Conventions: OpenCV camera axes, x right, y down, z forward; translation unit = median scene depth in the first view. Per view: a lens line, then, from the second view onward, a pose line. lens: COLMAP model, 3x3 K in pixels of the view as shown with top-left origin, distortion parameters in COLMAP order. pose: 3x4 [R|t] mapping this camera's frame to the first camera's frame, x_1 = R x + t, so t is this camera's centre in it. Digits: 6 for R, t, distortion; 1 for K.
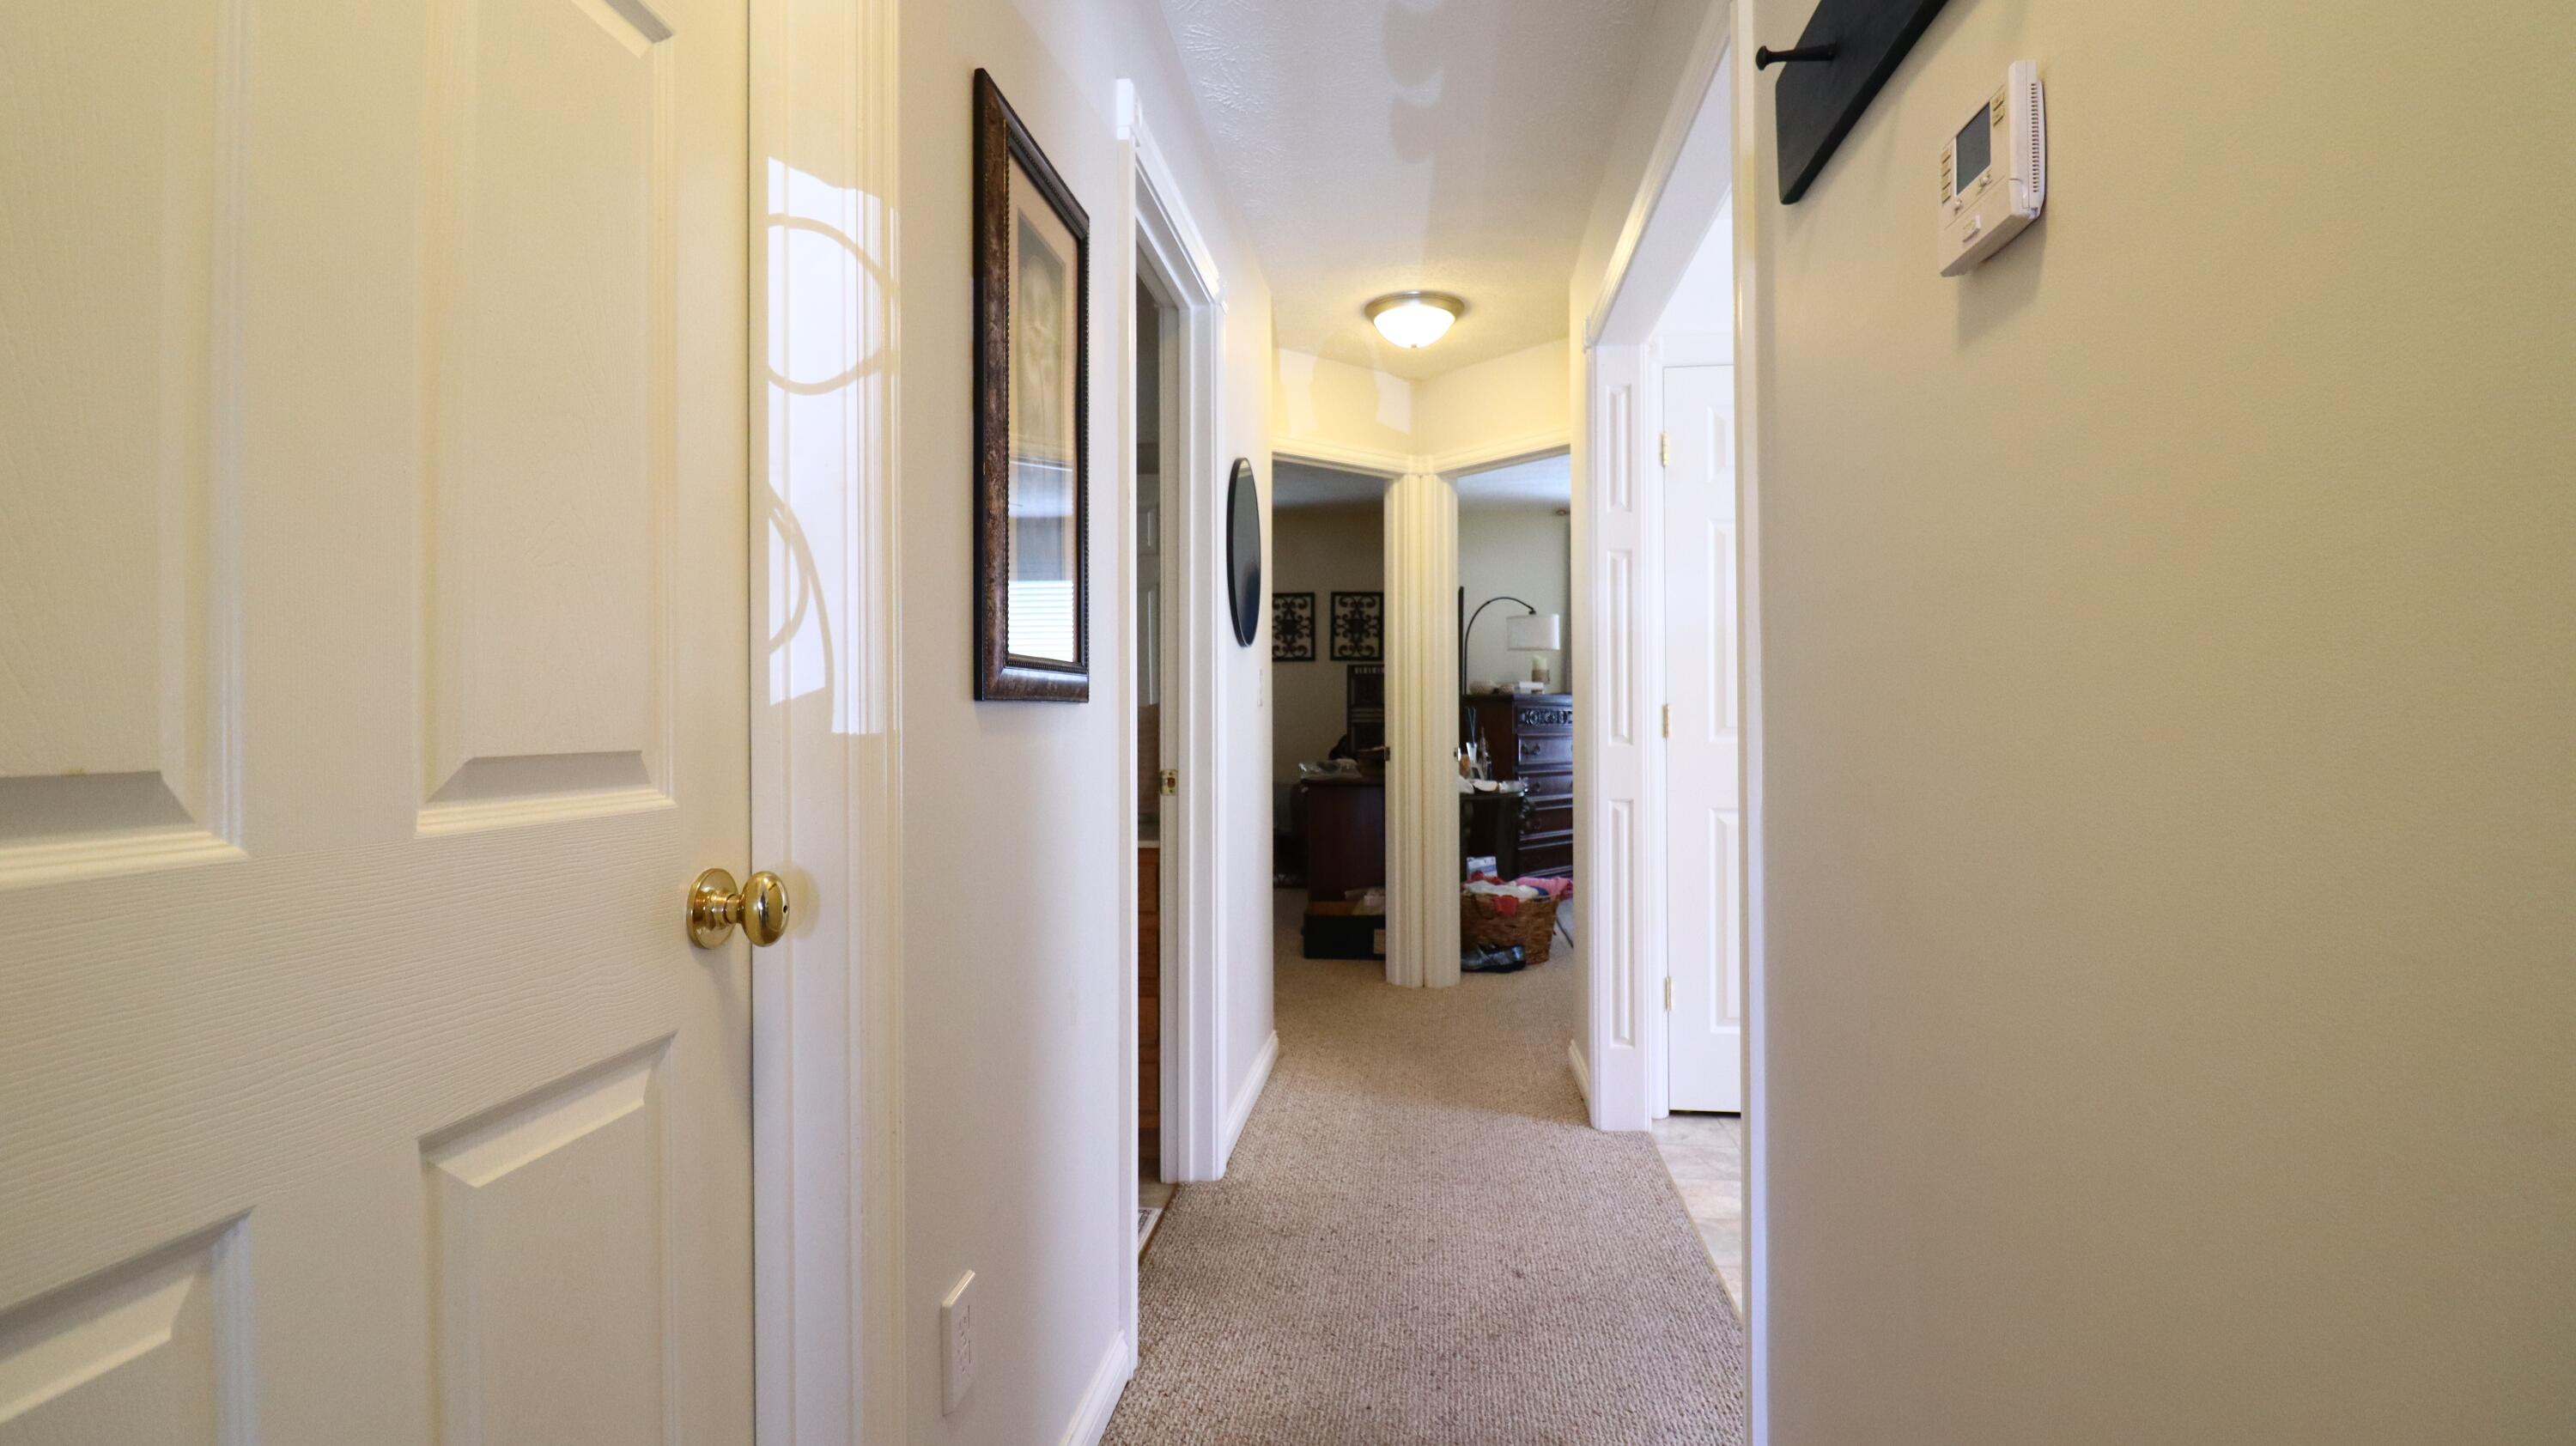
lens RADIAL K [[1265.8, 0, 1281.9], [0, 1265.8, 716.3], [0, 0, 1]] dist [-0.000594, -0.000016]
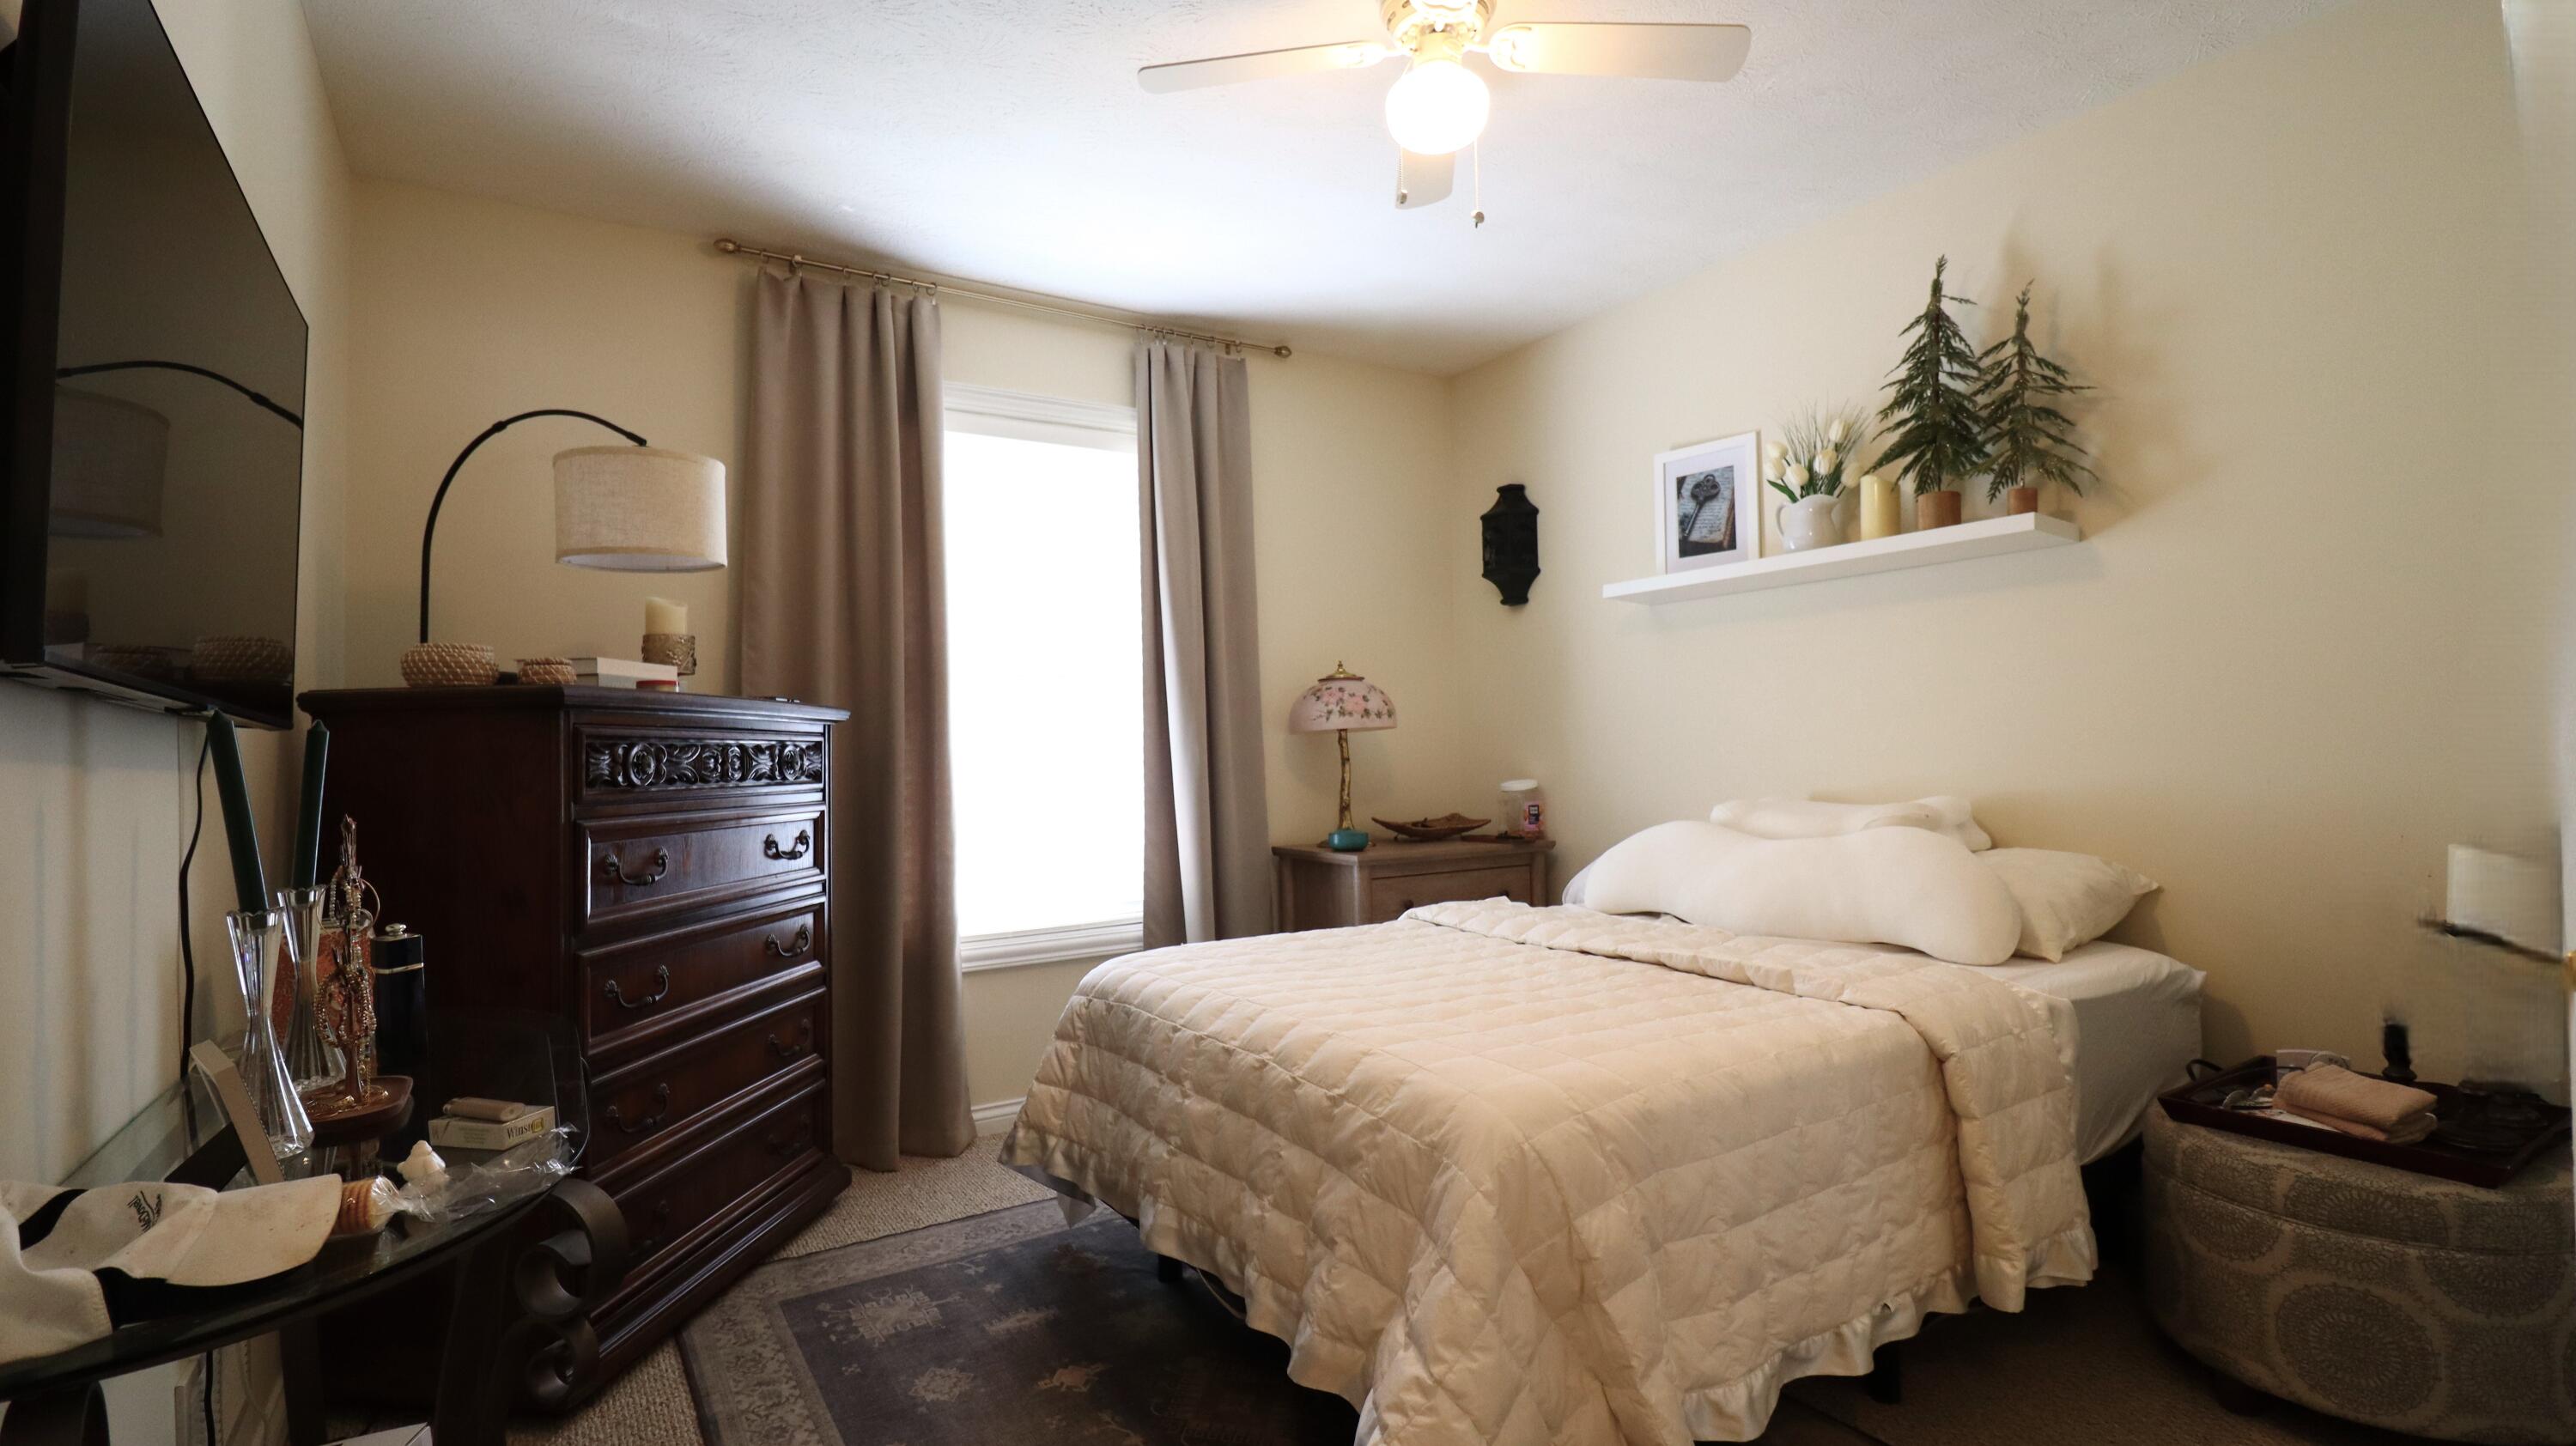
lens RADIAL K [[1265.8, 0, 1283.2], [0, 1265.8, 732.5], [0, 0, 1]] dist [-0.000594, -0.000016]
pose [[0.798215, 0.005031, 0.602352, 0.134530], [0.003475, 0.999910, -0.012956, -0.002450], [-0.602363, 0.012434, 0.798125, 0.642258]]
